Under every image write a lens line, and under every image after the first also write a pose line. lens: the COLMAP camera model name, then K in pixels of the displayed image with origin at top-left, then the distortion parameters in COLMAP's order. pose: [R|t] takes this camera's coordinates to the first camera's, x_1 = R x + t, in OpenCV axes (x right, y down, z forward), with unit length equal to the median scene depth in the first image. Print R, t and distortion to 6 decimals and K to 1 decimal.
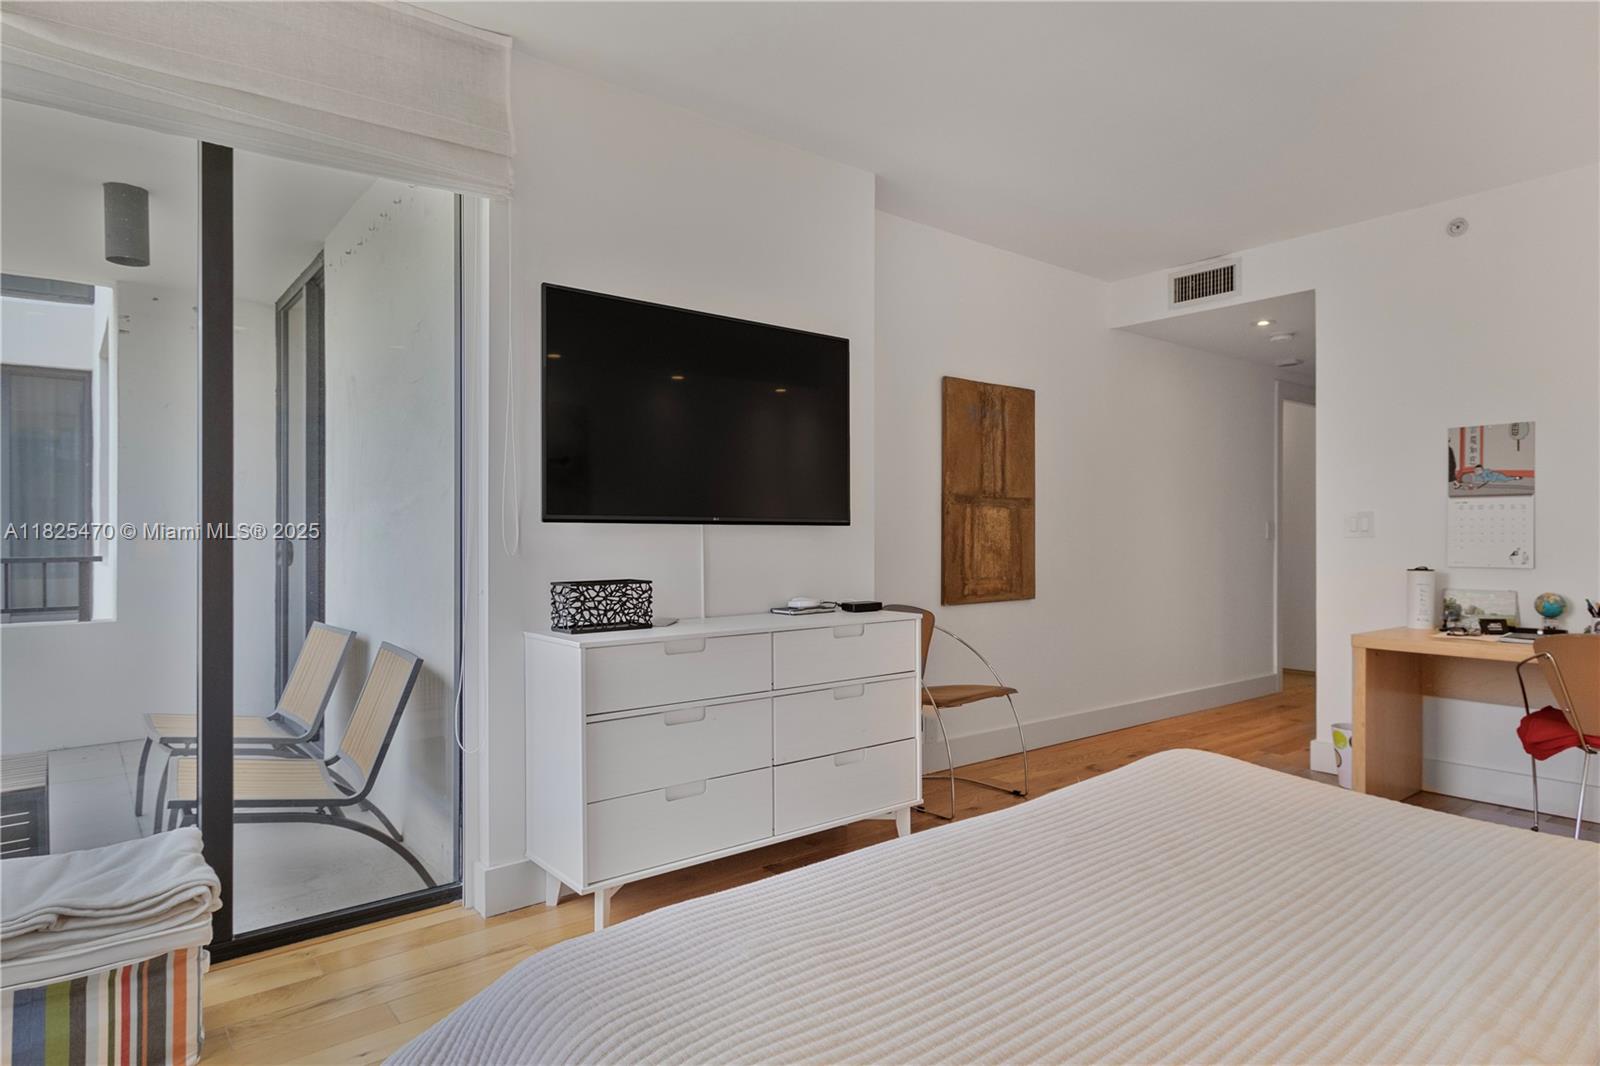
lens RADIAL K [[894.1, 0, 800.0], [0, 894.1, 533.0], [0, 0, 1]] dist [0.005783, 0.000200]
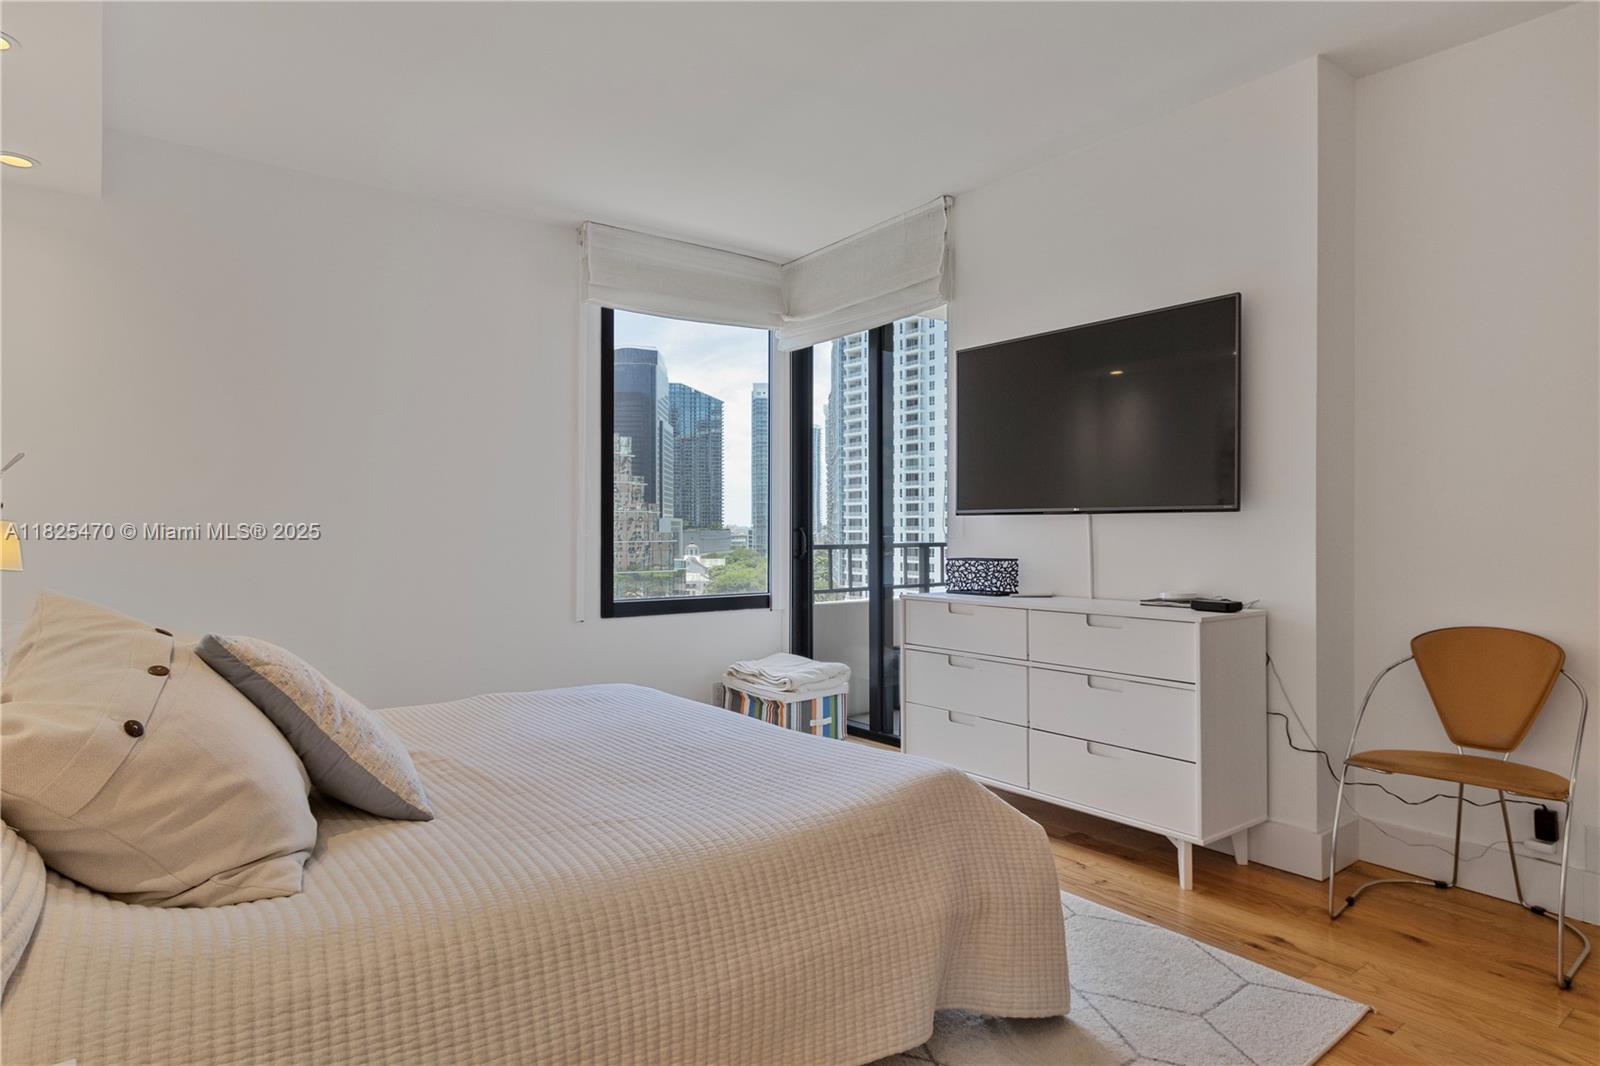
lens RADIAL K [[894.1, 0, 800.0], [0, 894.1, 533.0], [0, 0, 1]] dist [0.005783, 0.000200]
pose [[-0.026724, 0.002939, -0.999639, 1.116592], [0.000119, 0.999996, 0.002937, 0.011004], [0.999643, -0.000041, -0.026724, 0.737913]]
